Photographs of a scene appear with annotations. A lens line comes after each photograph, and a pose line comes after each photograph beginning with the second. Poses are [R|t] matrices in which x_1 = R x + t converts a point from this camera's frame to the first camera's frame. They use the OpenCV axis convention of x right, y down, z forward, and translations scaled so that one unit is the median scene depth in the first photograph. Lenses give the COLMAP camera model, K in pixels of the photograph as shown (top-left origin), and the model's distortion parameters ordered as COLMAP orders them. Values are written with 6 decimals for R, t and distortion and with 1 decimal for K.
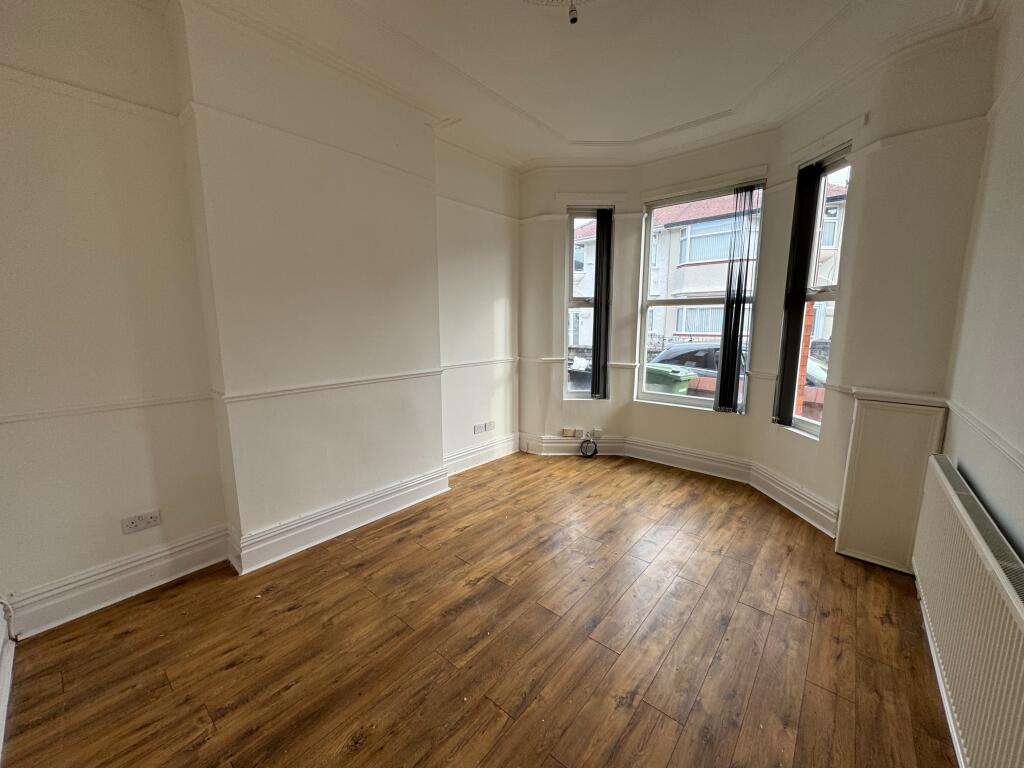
lens RADIAL K [[404.3, 0, 510.9], [0, 404.3, 382.0], [0, 0, 1]] dist [-0.001497, -0.000031]
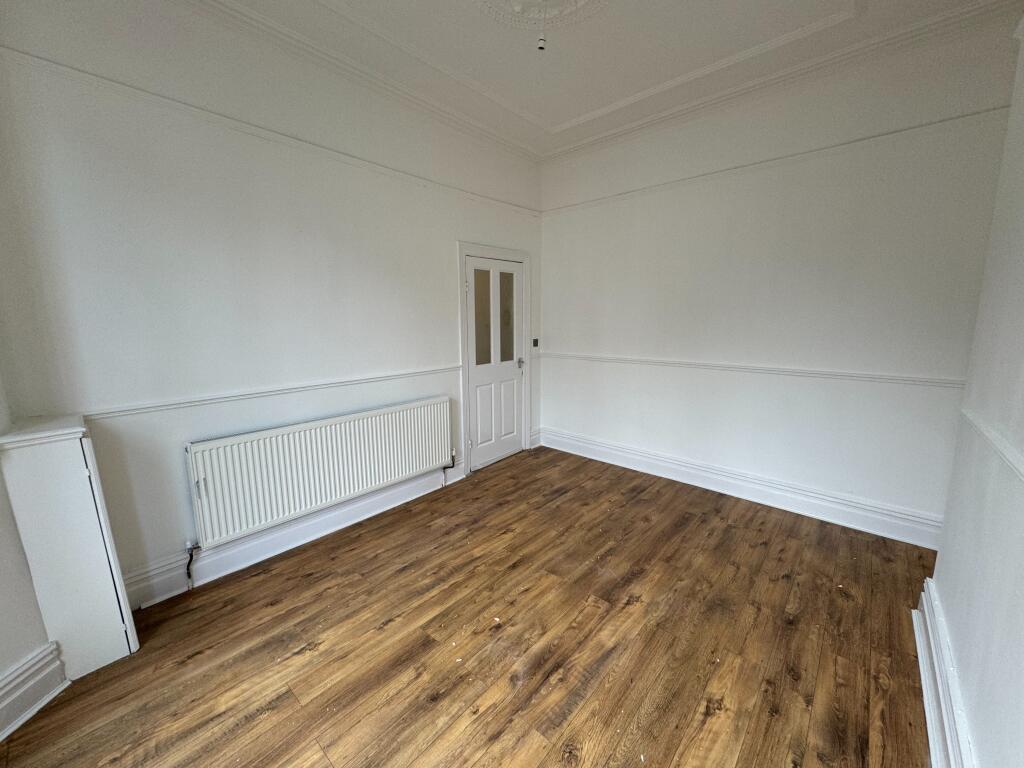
lens RADIAL K [[404.3, 0, 509.9], [0, 404.3, 382.7], [0, 0, 1]] dist [-0.001497, -0.000031]
pose [[-0.999588, 0.004629, 0.028327, 0.164835], [0.012996, 0.952940, 0.302880, -0.263880], [-0.025592, 0.303123, -0.952608, 1.792634]]
